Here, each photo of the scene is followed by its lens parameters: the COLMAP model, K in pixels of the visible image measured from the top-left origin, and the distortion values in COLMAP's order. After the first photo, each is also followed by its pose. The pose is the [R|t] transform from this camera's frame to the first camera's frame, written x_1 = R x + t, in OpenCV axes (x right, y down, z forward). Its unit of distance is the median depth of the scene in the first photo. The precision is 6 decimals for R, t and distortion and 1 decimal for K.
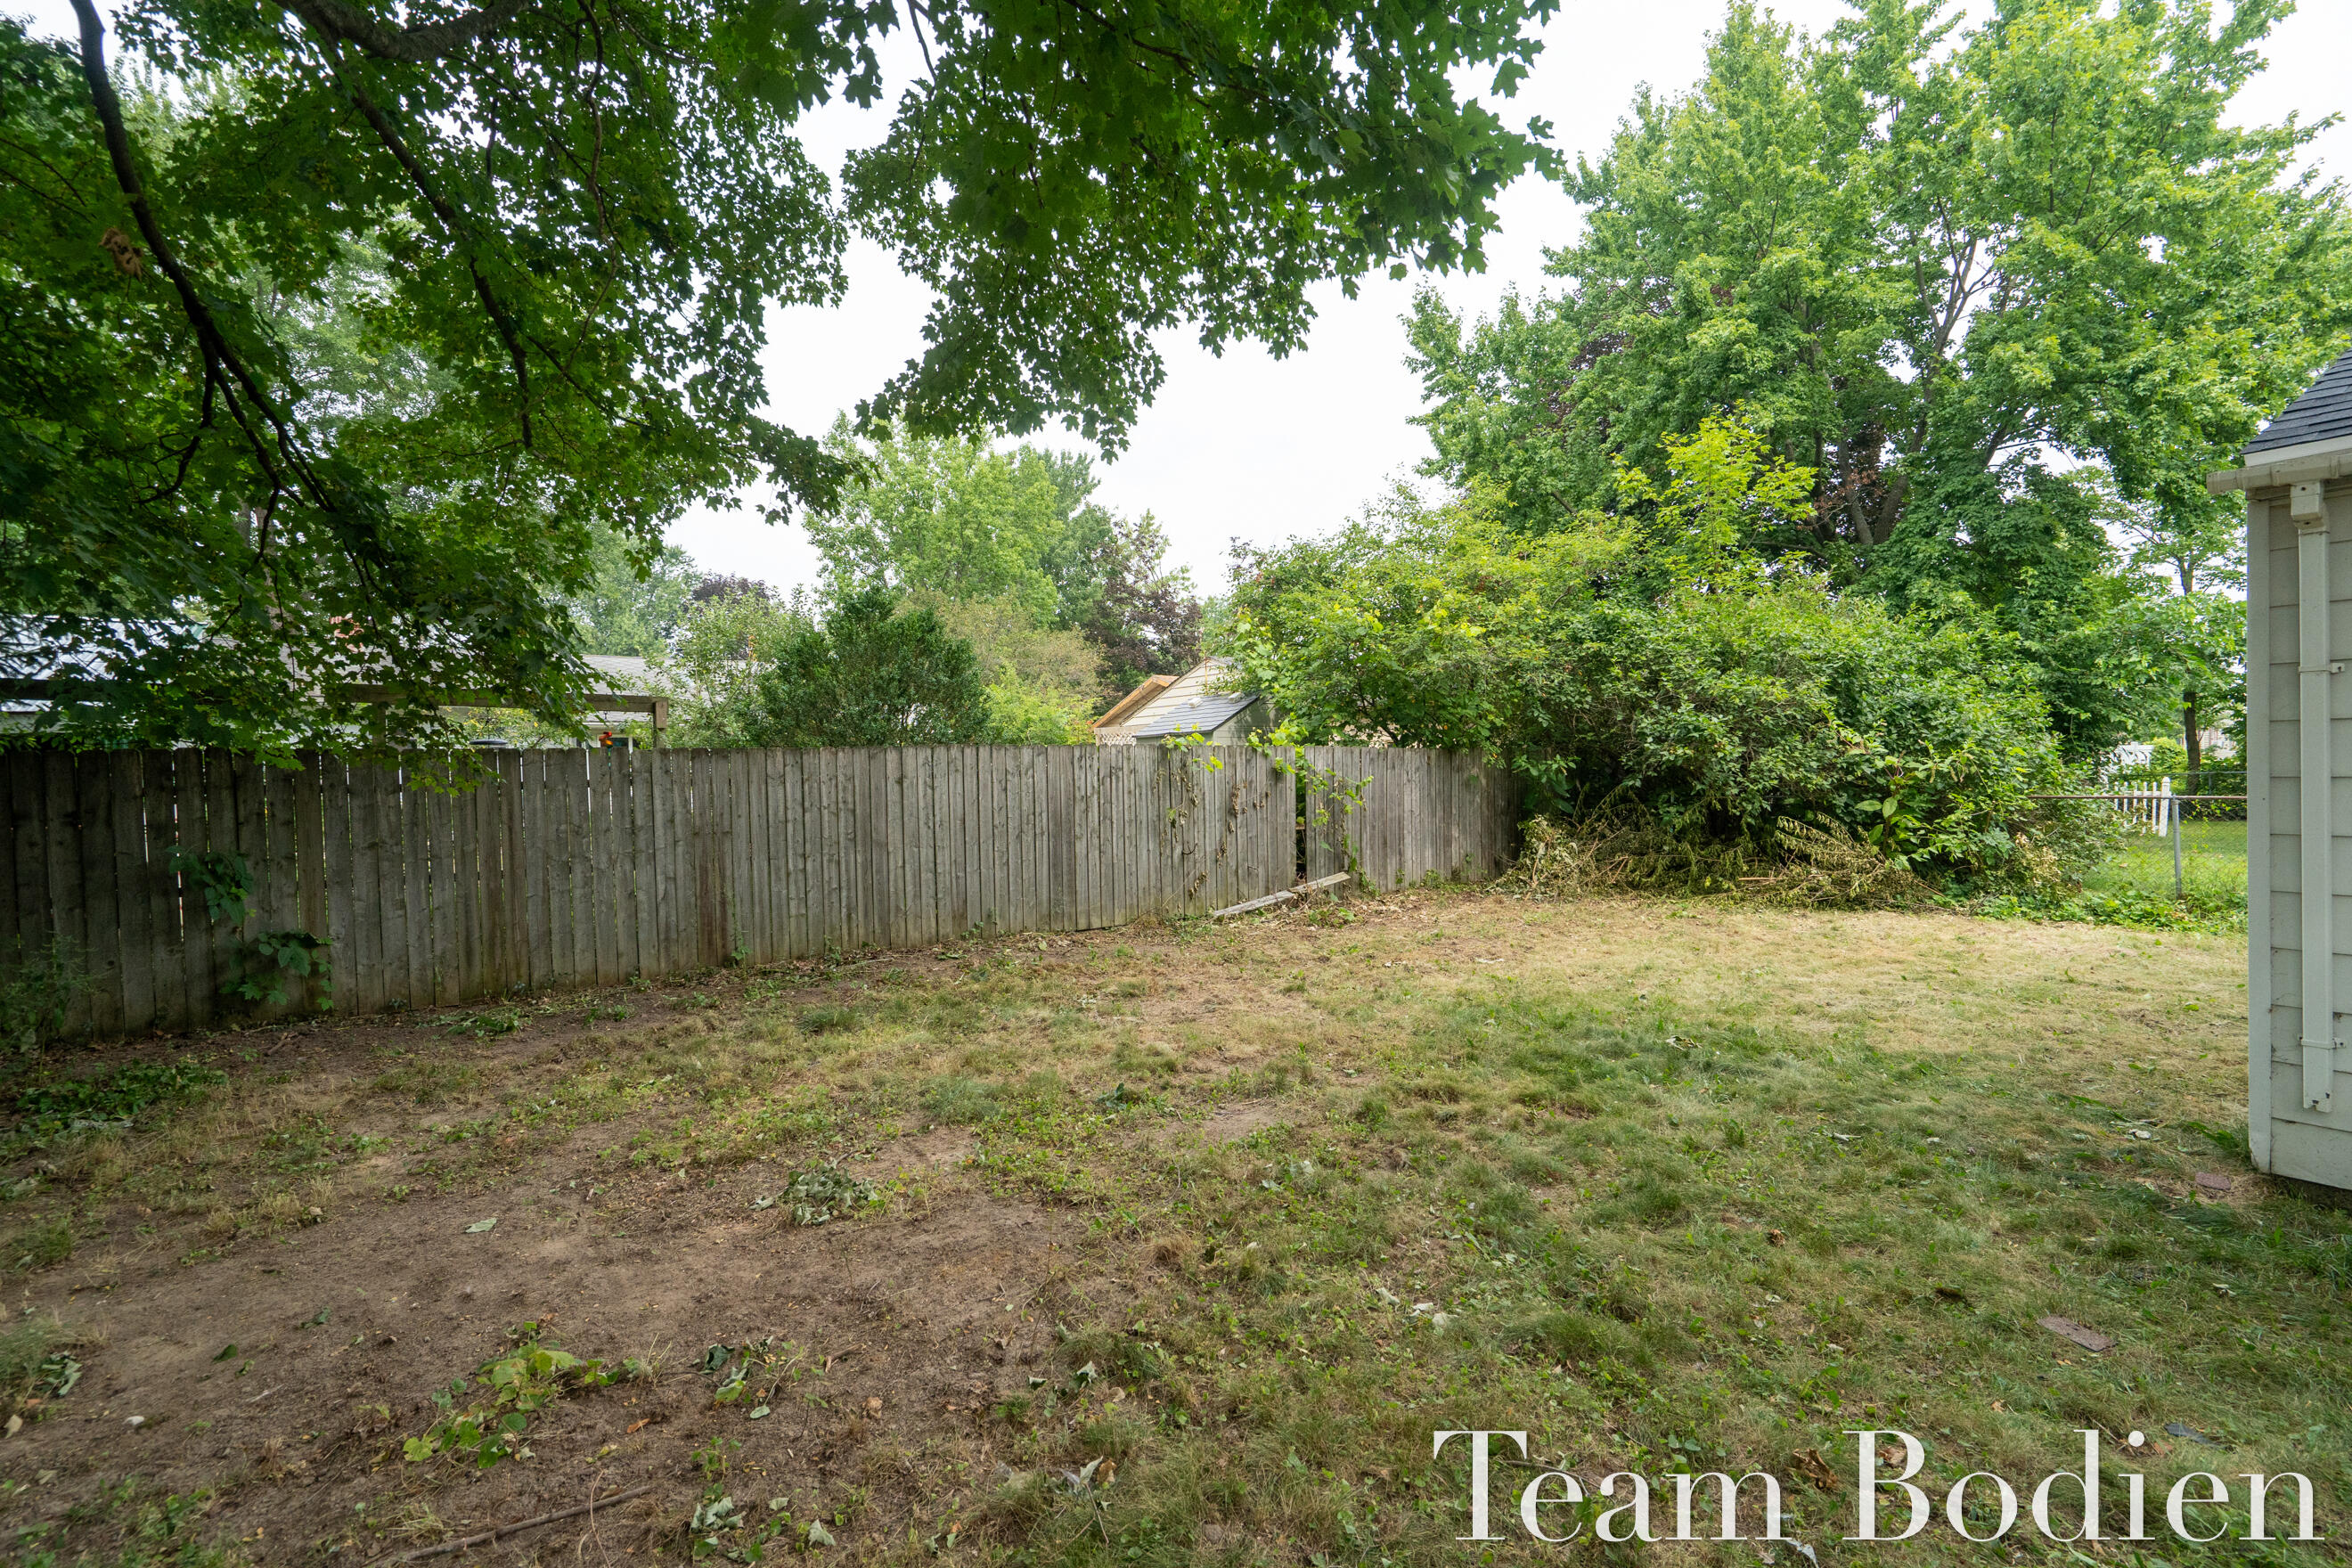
lens RADIAL K [[1056.3, 0, 1161.5], [0, 1056.3, 773.3], [0, 0, 1]] dist [0.000633, 0.000261]
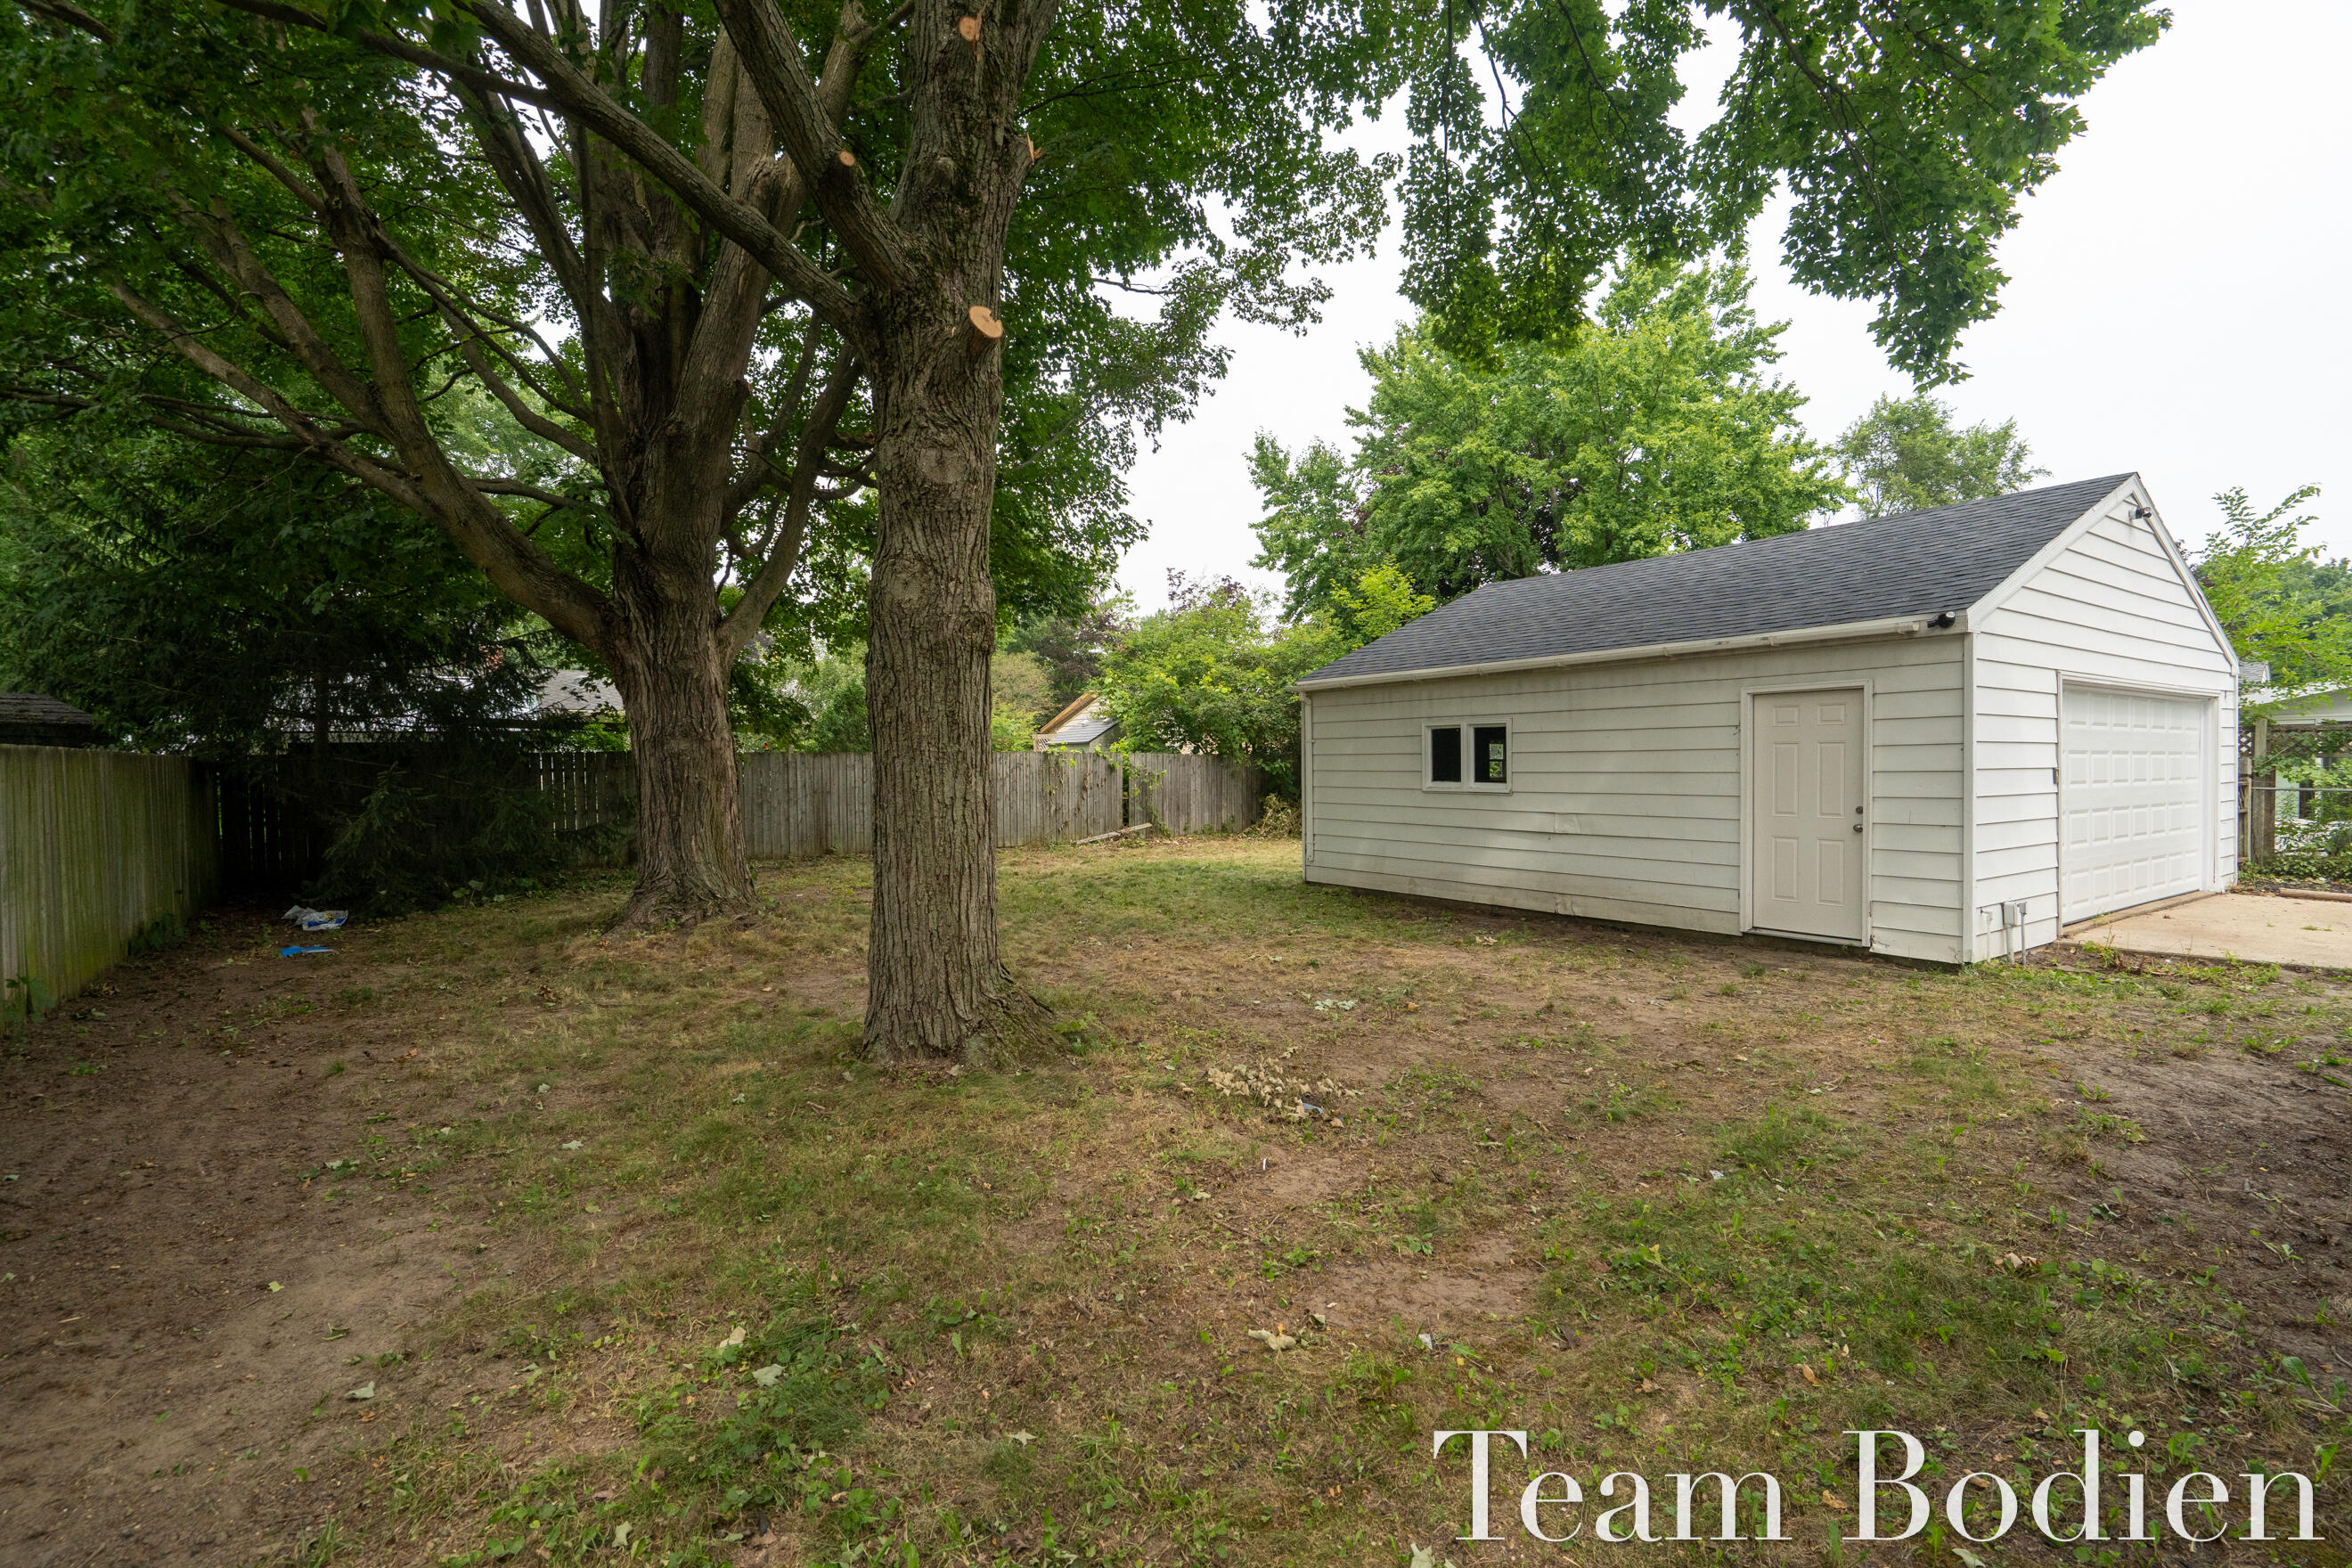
lens RADIAL K [[1056.3, 0, 1161.5], [0, 1056.3, 773.3], [0, 0, 1]] dist [0.000633, 0.000261]
pose [[0.999544, 0.012080, 0.027689, 0.126964], [-0.012168, 0.999921, 0.003031, 0.002618], [-0.027650, -0.003366, 0.999612, -0.726317]]
